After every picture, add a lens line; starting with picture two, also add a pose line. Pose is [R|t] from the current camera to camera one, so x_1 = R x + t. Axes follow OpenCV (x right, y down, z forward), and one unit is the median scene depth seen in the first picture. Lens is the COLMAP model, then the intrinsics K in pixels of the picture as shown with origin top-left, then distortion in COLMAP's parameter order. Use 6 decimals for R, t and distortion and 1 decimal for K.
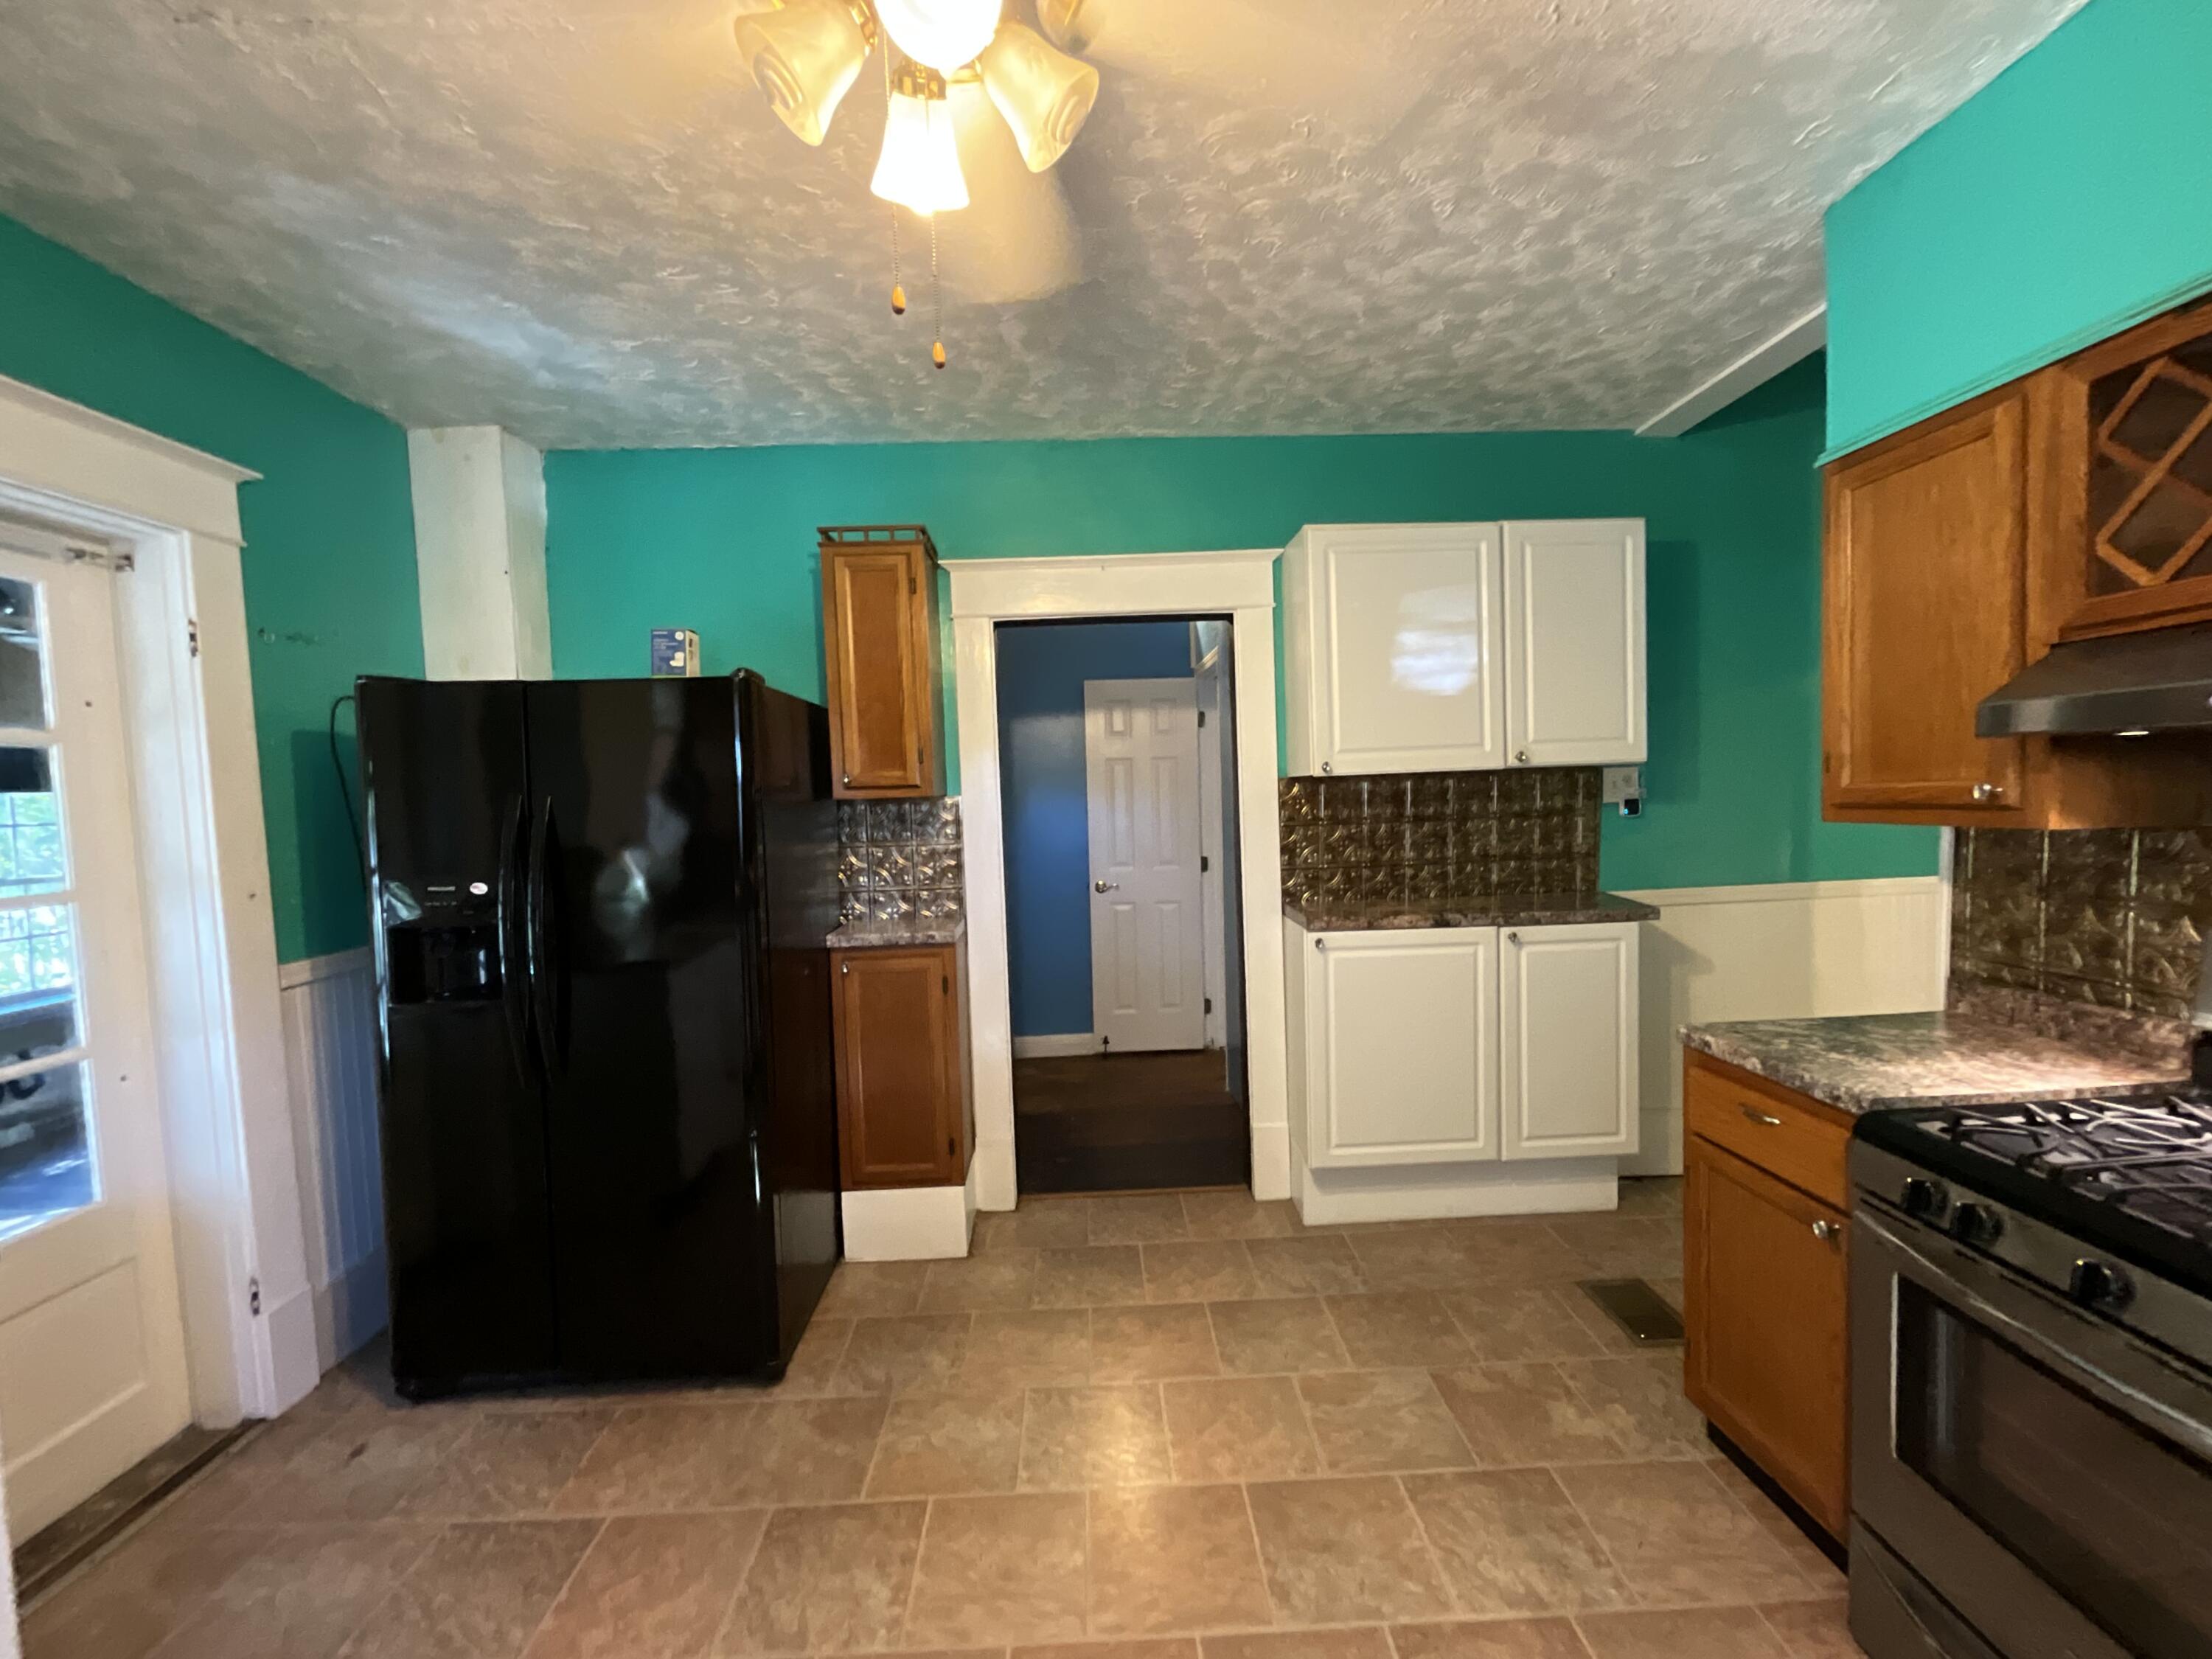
lens RADIAL K [[894.9, 0, 1109.0], [0, 894.9, 829.7], [0, 0, 1]] dist [-0.001395, 0.000693]
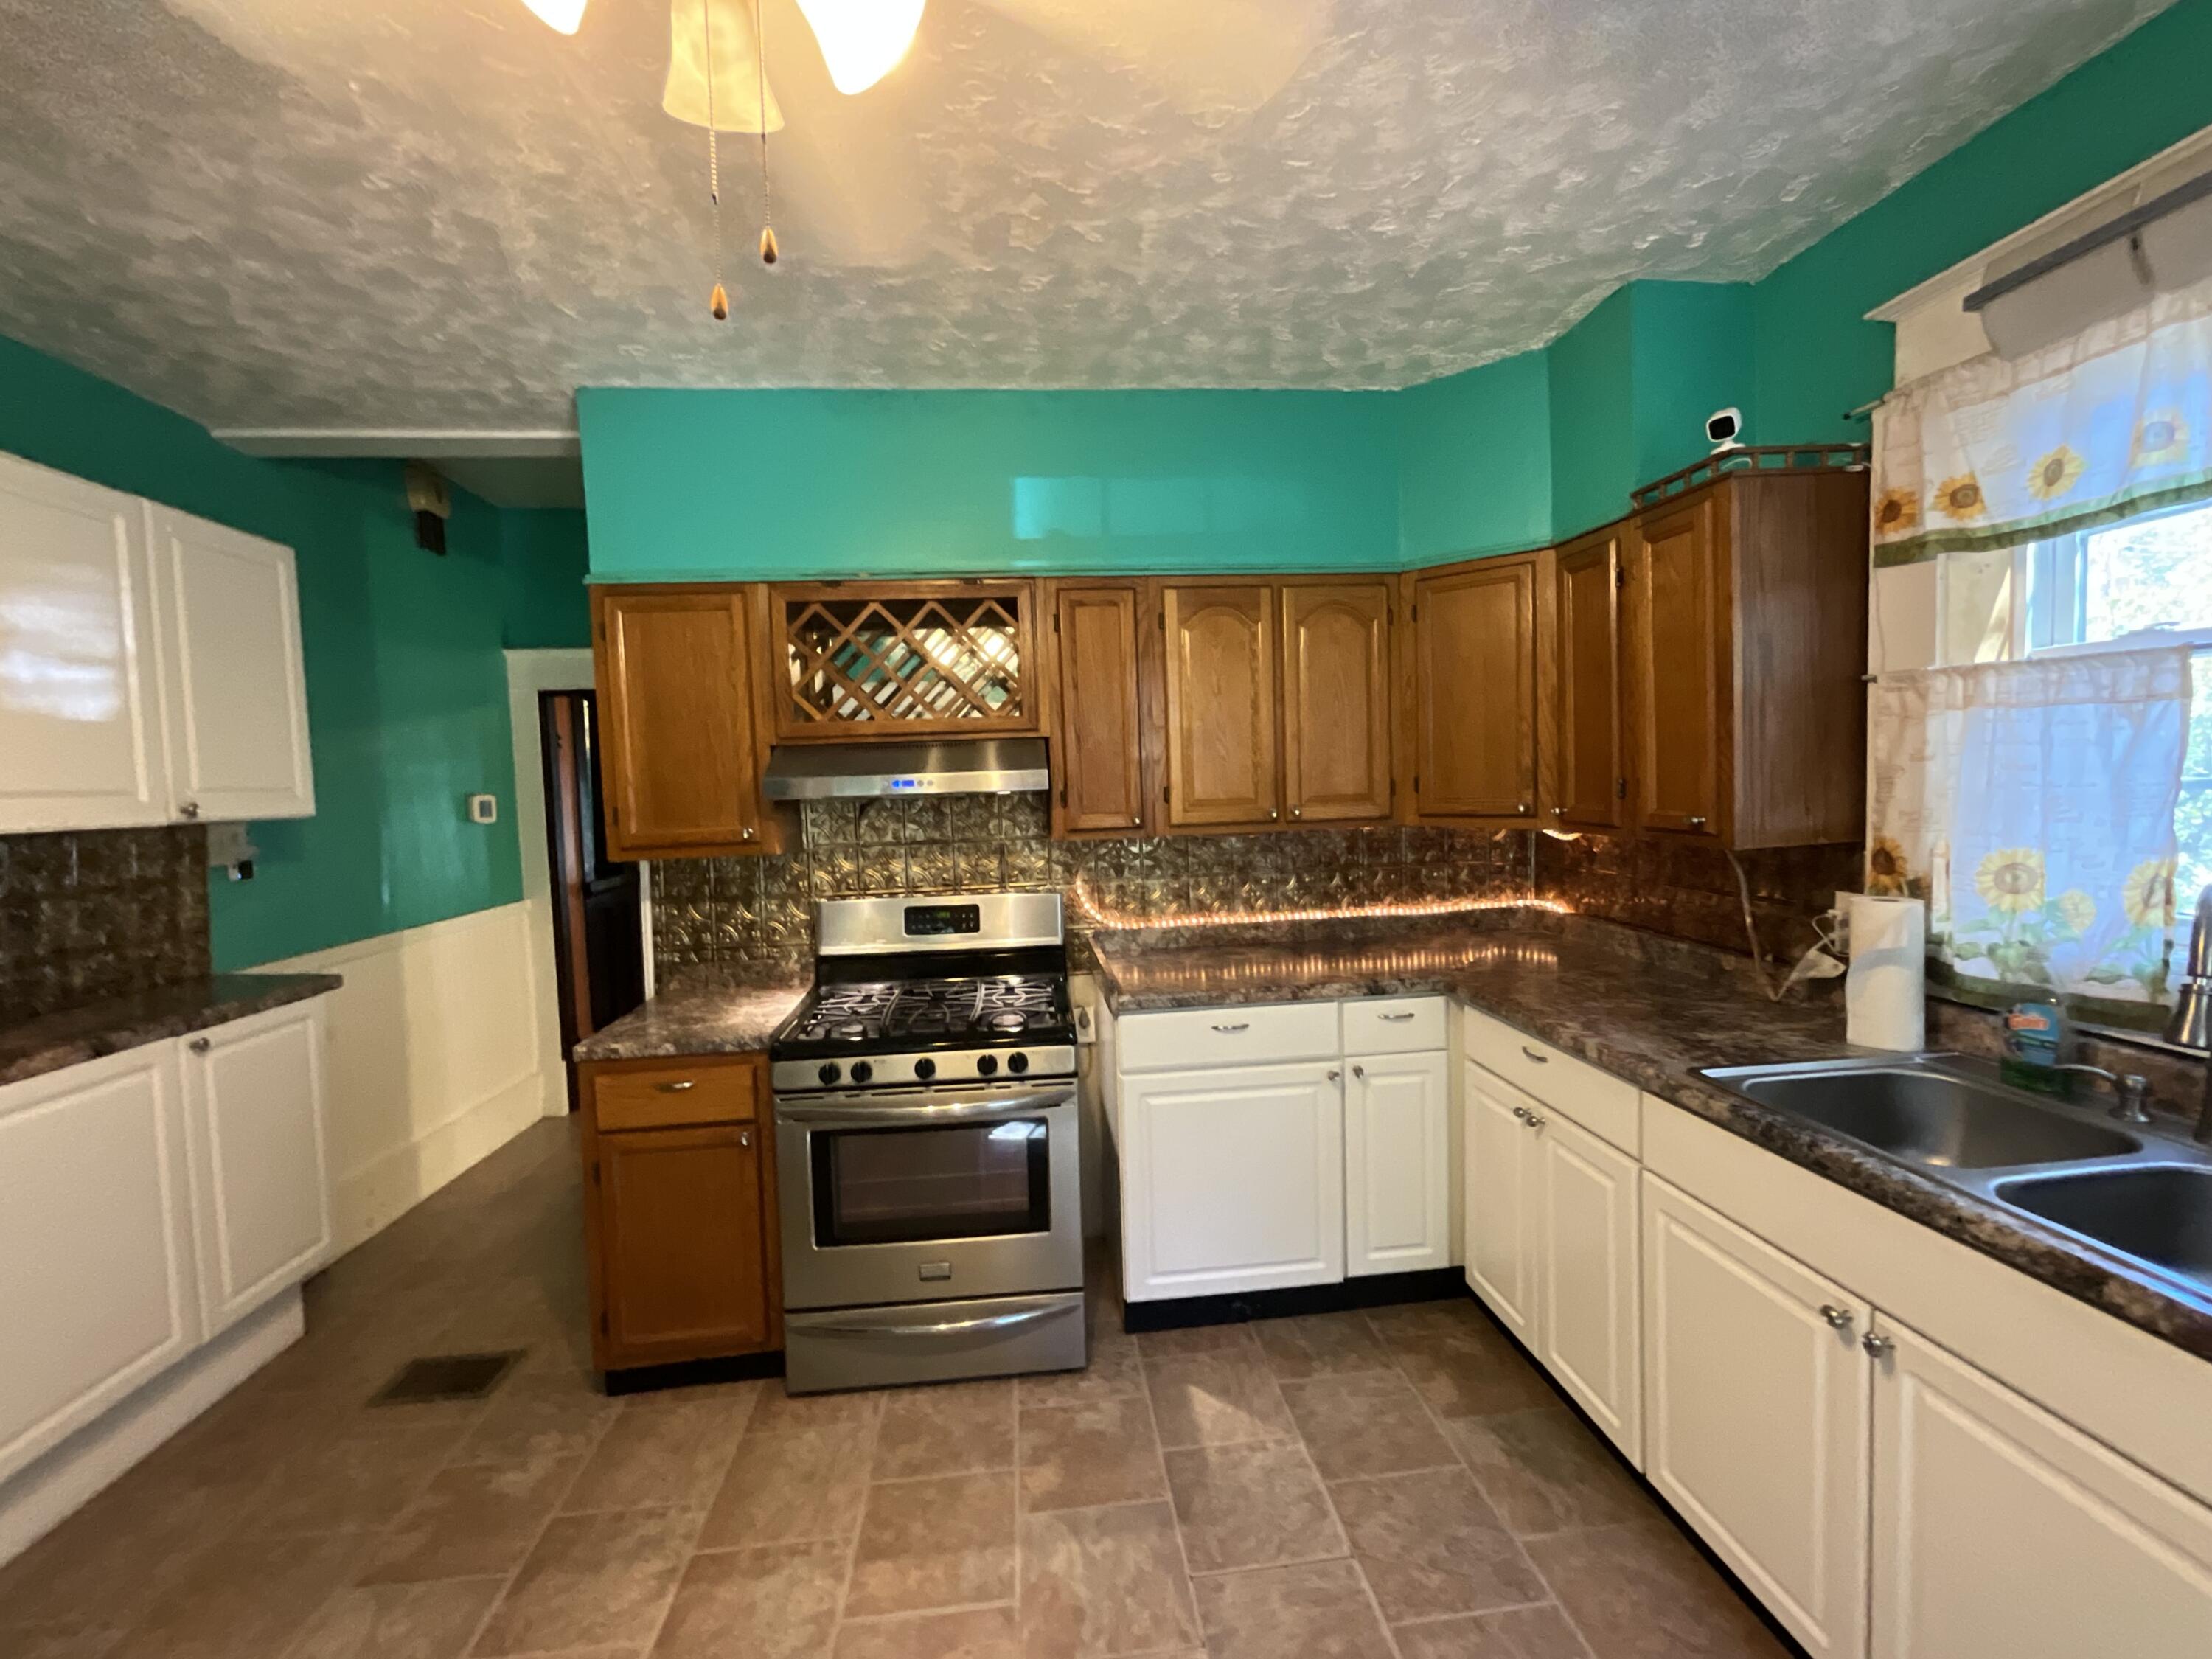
lens RADIAL K [[894.9, 0, 1109.0], [0, 894.9, 829.7], [0, 0, 1]] dist [-0.001395, 0.000693]
pose [[-0.079517, -0.012245, 0.996758, -0.466873], [0.079660, 0.996649, 0.018599, -0.019312], [-0.993645, 0.080881, -0.078275, 0.340366]]
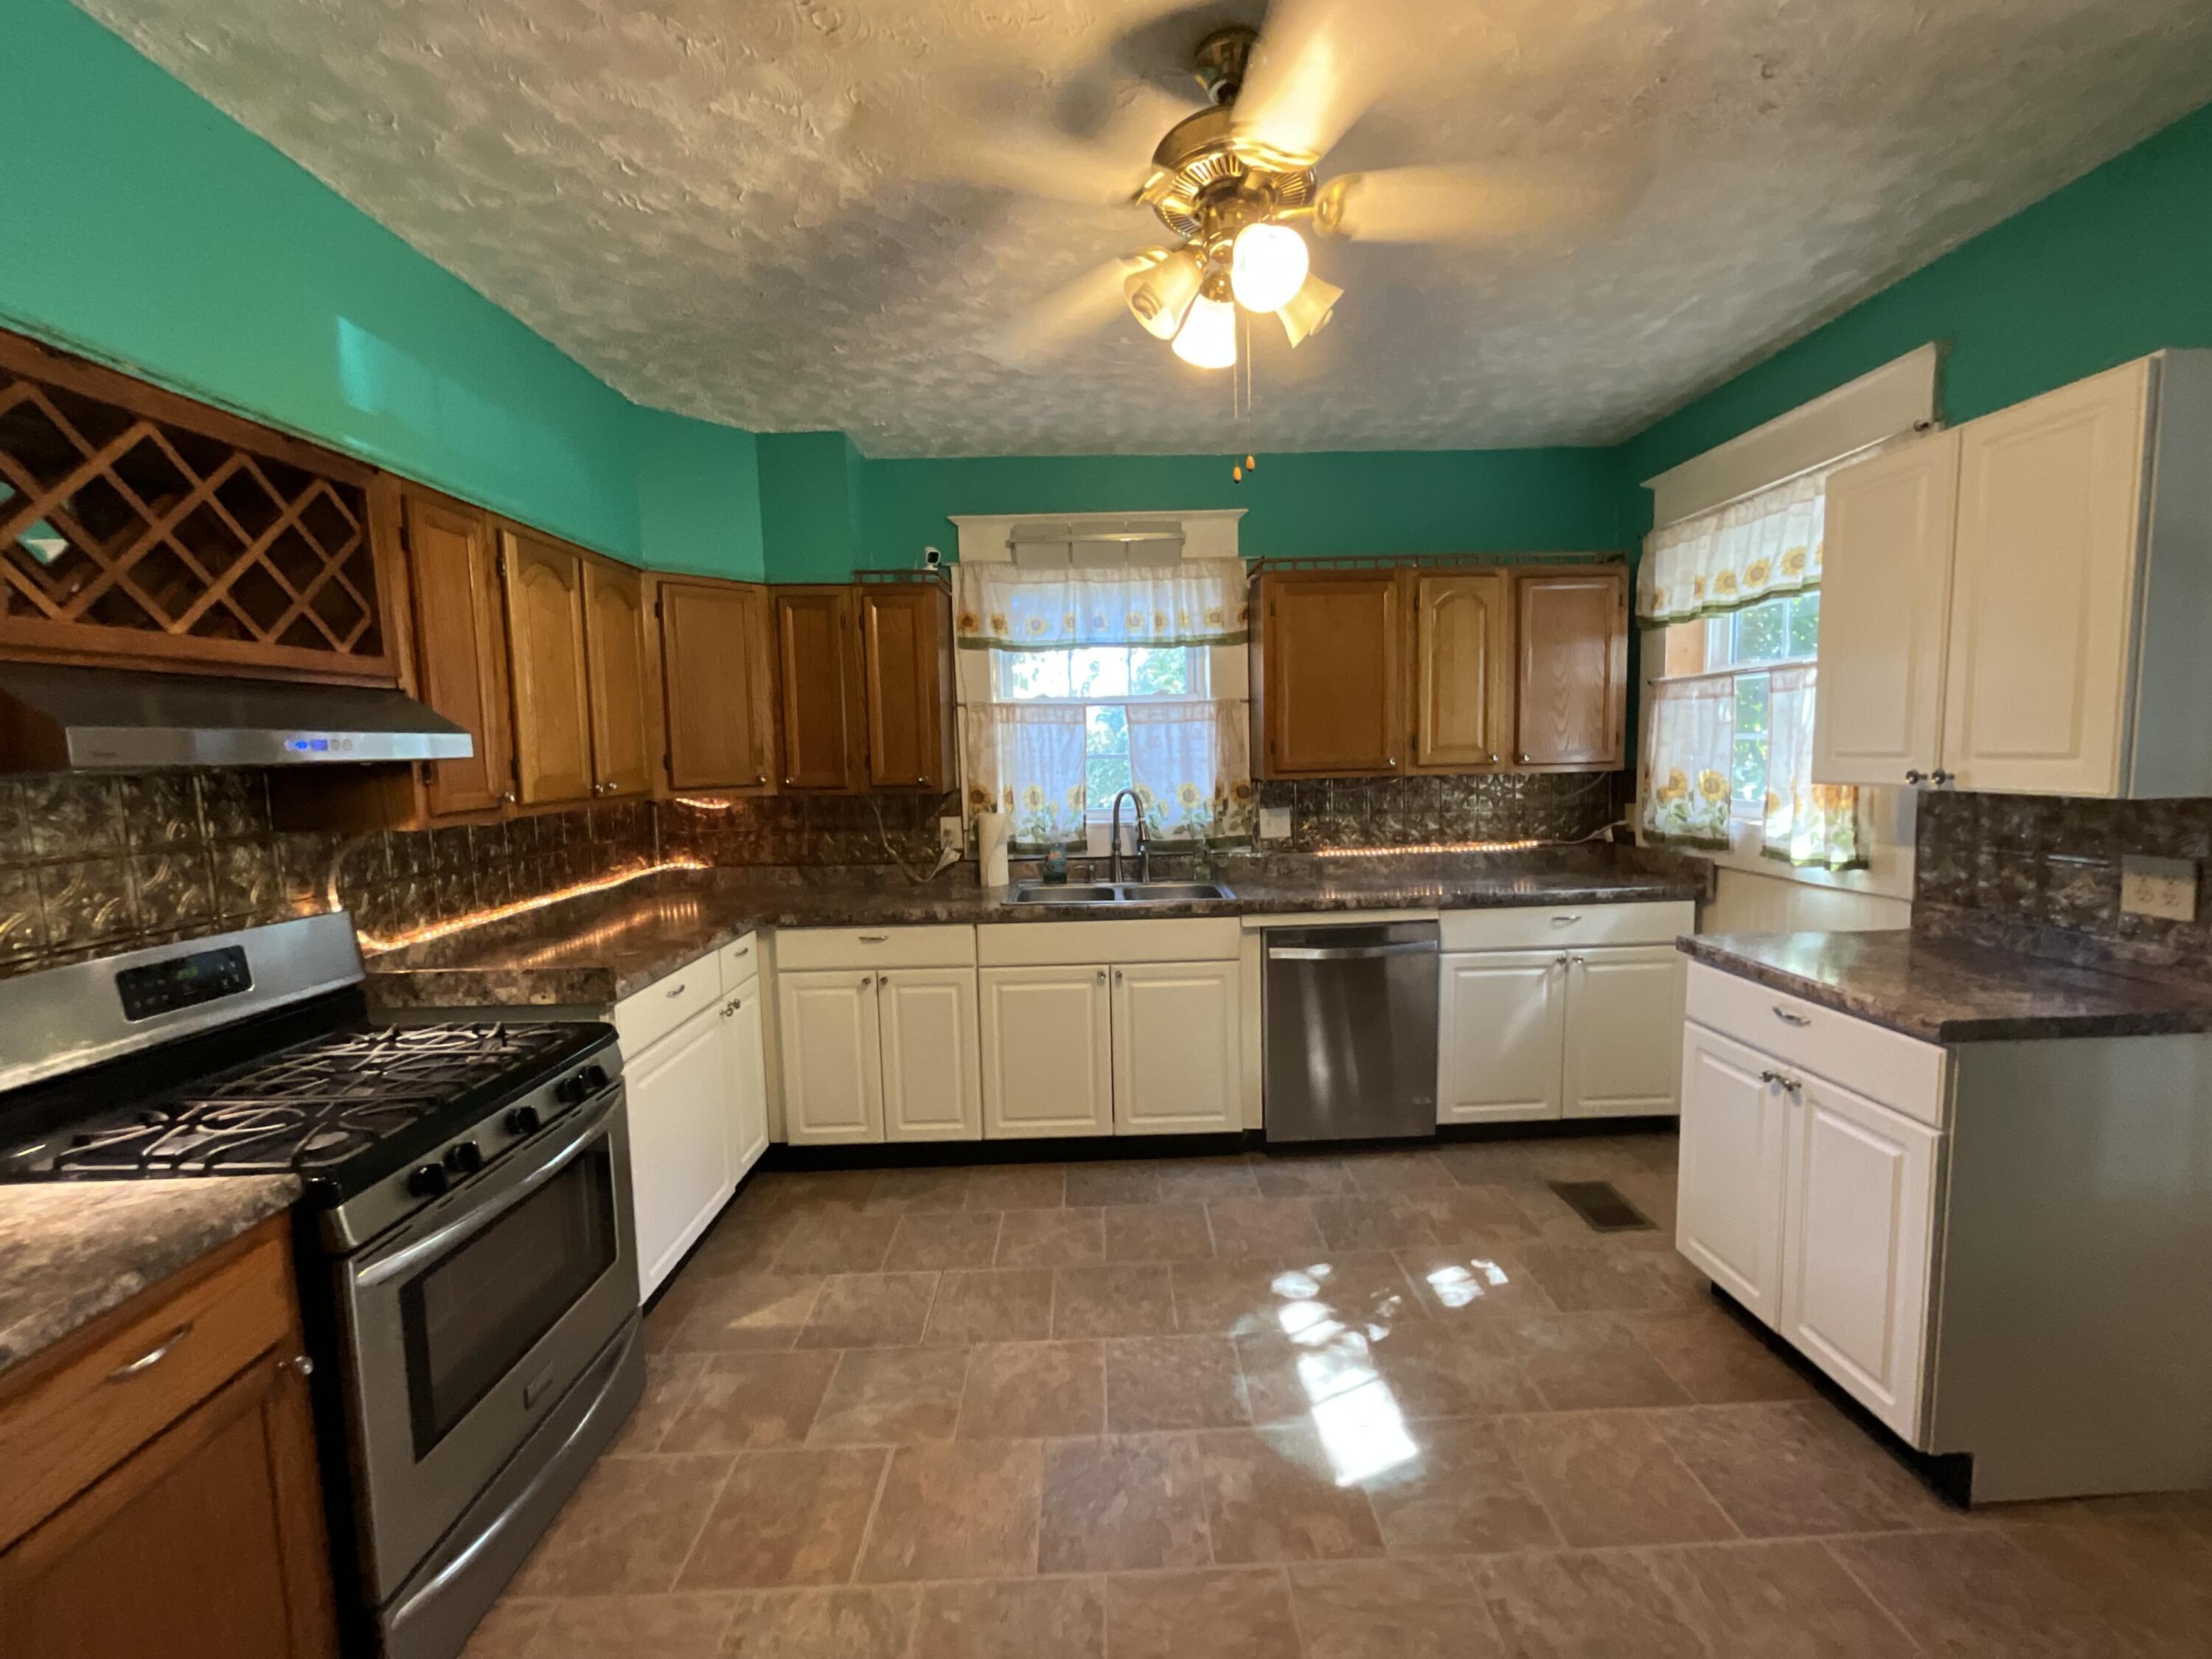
lens RADIAL K [[894.9, 0, 1109.0], [0, 894.9, 829.7], [0, 0, 1]] dist [-0.001395, 0.000693]
pose [[-0.997871, 0.062026, 0.020165, 0.017192], [0.064182, 0.988835, 0.134486, -0.063974], [-0.011599, 0.135494, -0.990710, 1.194016]]
